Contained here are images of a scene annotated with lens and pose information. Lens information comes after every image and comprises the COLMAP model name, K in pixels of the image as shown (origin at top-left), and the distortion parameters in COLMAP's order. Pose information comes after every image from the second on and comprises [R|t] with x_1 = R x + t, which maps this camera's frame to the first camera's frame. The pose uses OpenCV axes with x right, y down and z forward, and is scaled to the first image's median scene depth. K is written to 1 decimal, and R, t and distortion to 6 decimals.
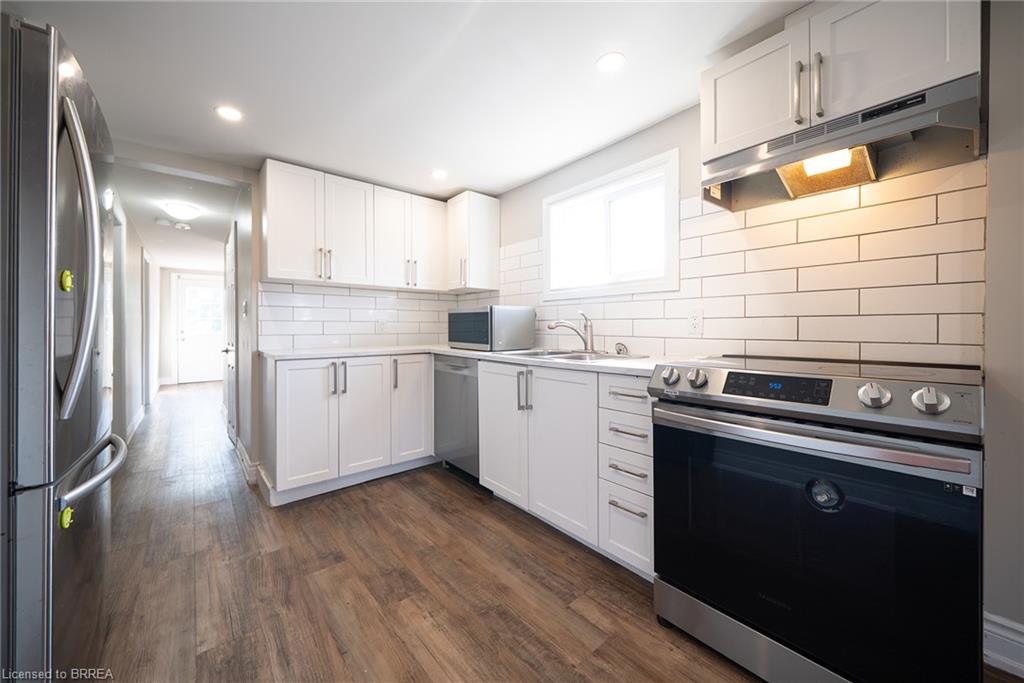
lens RADIAL K [[384.4, 0, 516.1], [0, 384.4, 329.5], [0, 0, 1]] dist [-0.000040, -0.000104]
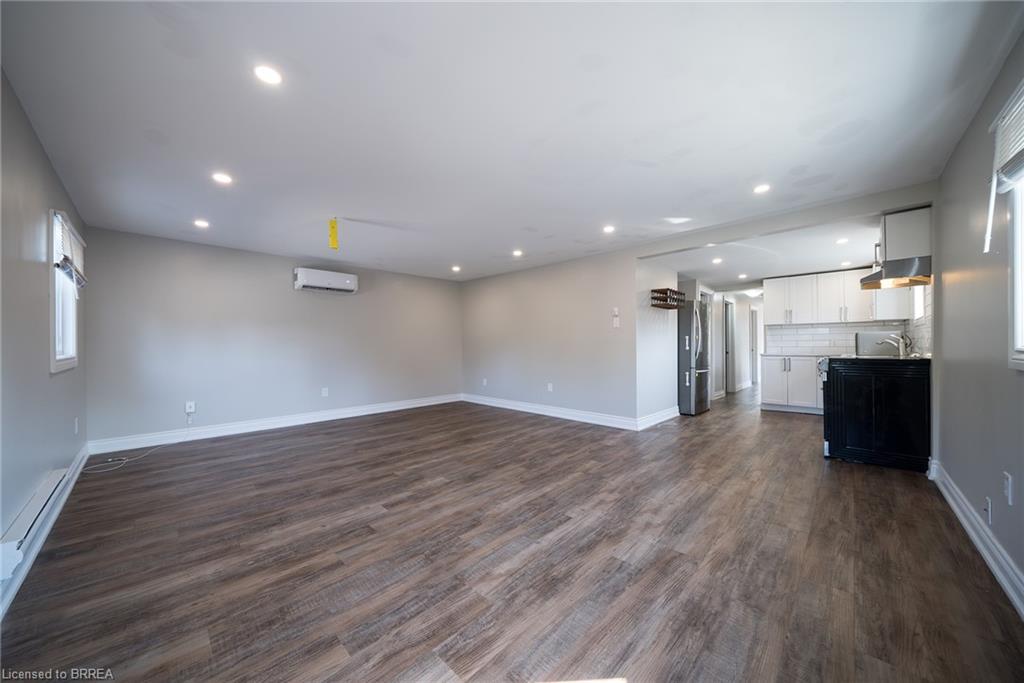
lens RADIAL K [[352.7, 0, 506.3], [0, 352.7, 340.3], [0, 0, 1]] dist [-0.001592, -0.000393]
pose [[0.087317, -0.011441, -0.996115, 2.053734], [0.003533, 0.999931, -0.011175, -0.011324], [0.996174, -0.002543, 0.087352, -1.242921]]
